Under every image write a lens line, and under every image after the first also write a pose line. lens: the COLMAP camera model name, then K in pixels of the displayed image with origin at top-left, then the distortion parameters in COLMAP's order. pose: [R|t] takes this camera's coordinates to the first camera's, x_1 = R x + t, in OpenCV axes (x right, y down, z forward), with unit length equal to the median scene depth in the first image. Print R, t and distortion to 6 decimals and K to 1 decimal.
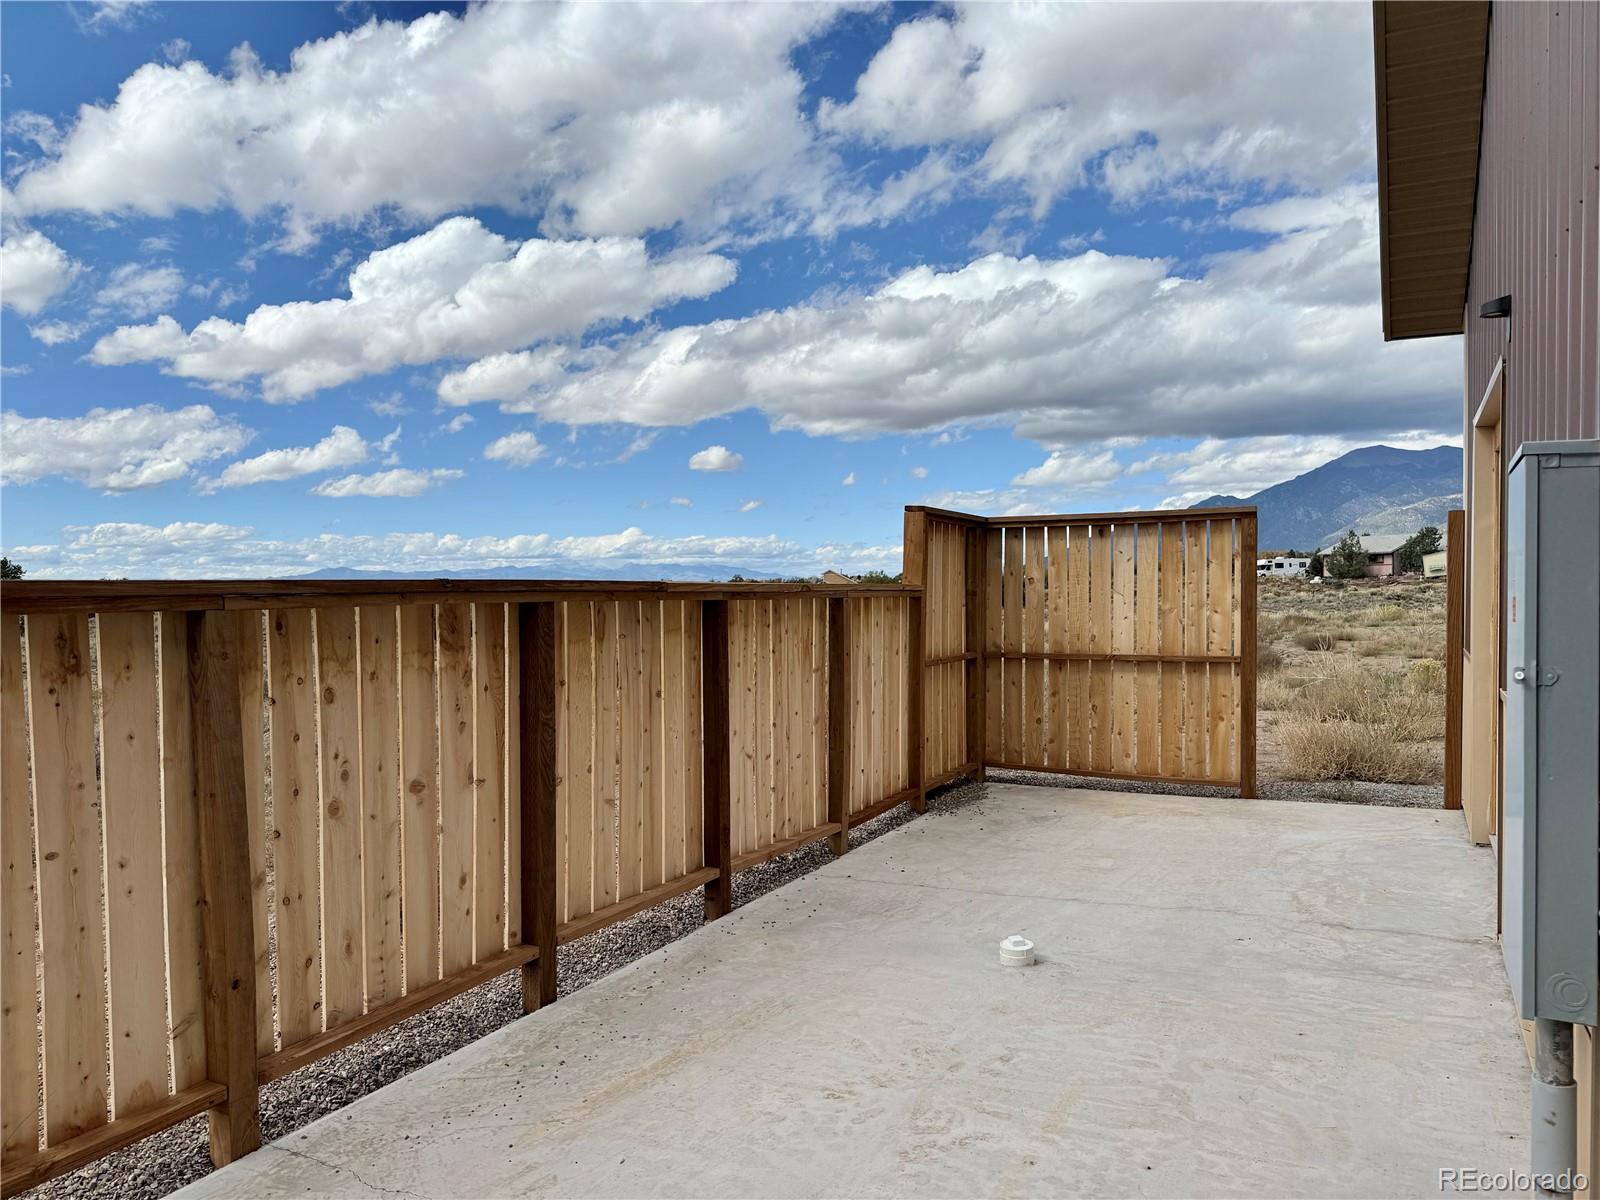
lens RADIAL K [[1164.5, 0, 800.0], [0, 1164.5, 600.0], [0, 0, 1]] dist [0.001999, -0.000392]
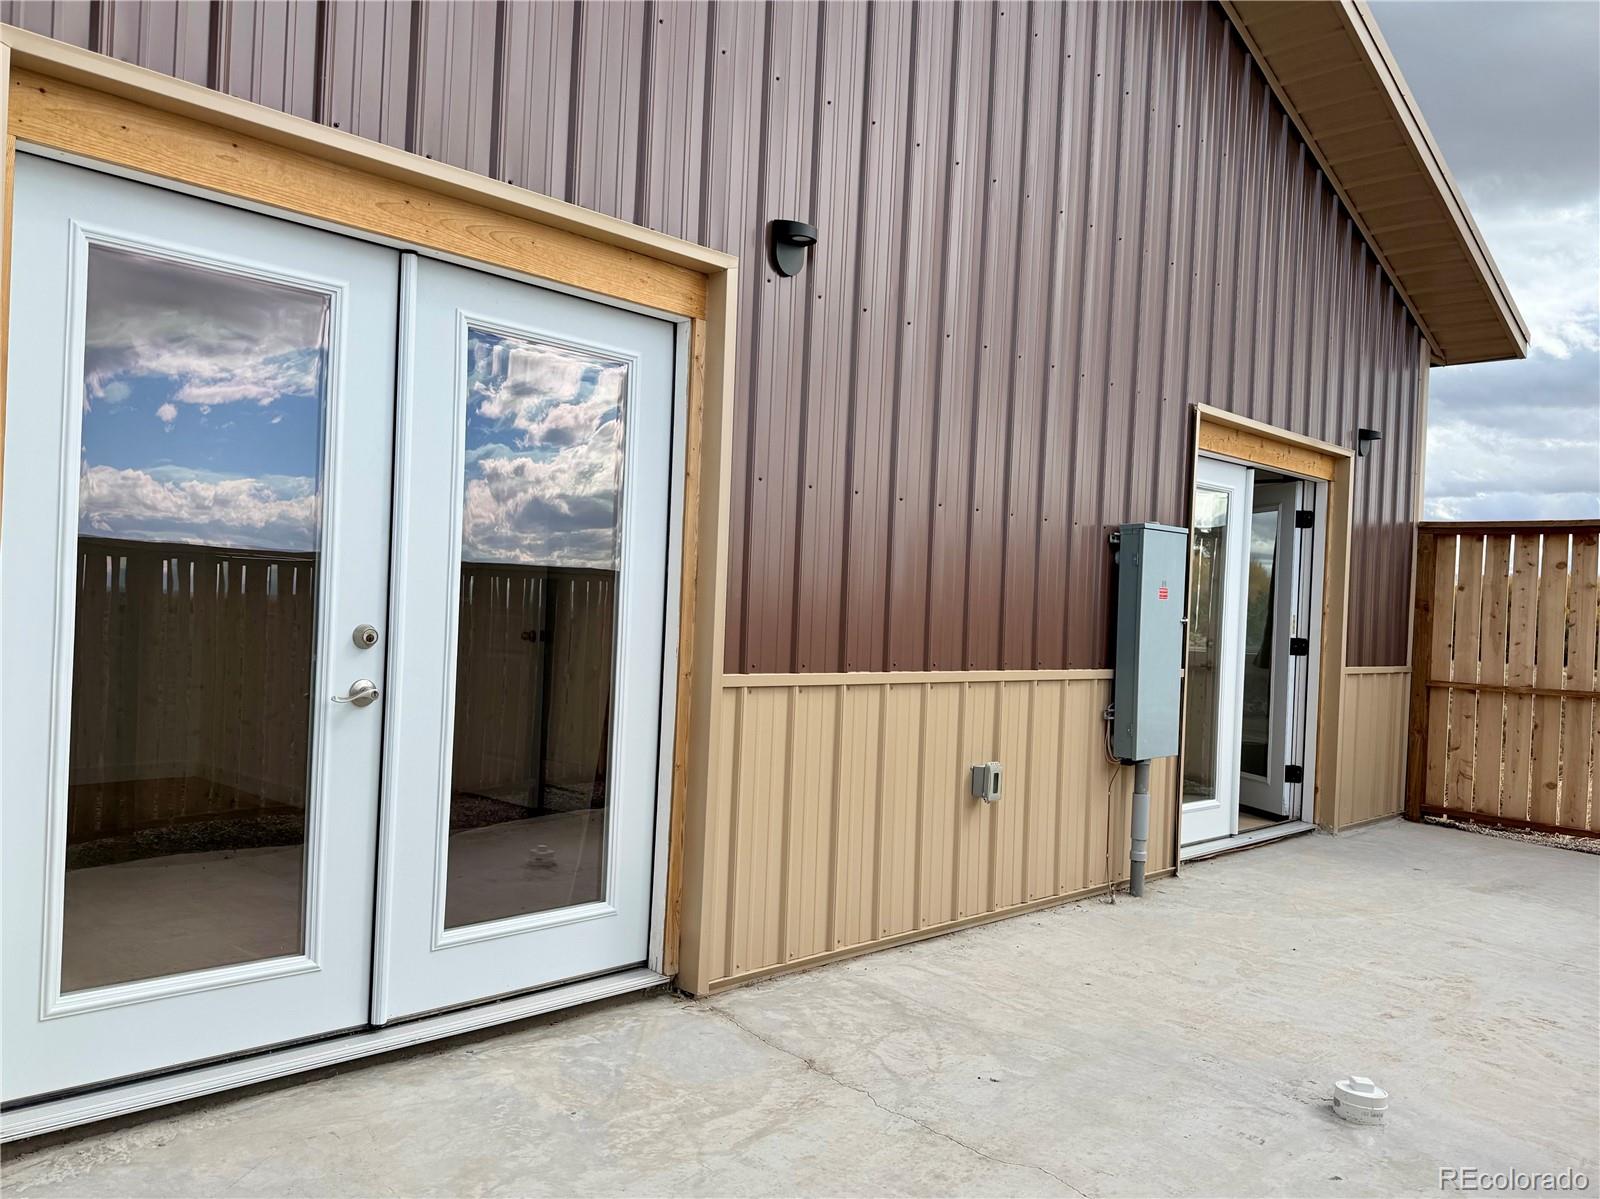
lens RADIAL K [[1164.5, 0, 800.0], [0, 1164.5, 599.5], [0, 0, 1]] dist [0.001999, -0.000392]
pose [[-0.949259, -0.042852, 0.311562, 0.346989], [-0.041393, 0.999079, 0.011299, 0.010148], [-0.311759, -0.002171, -0.950159, 2.040385]]
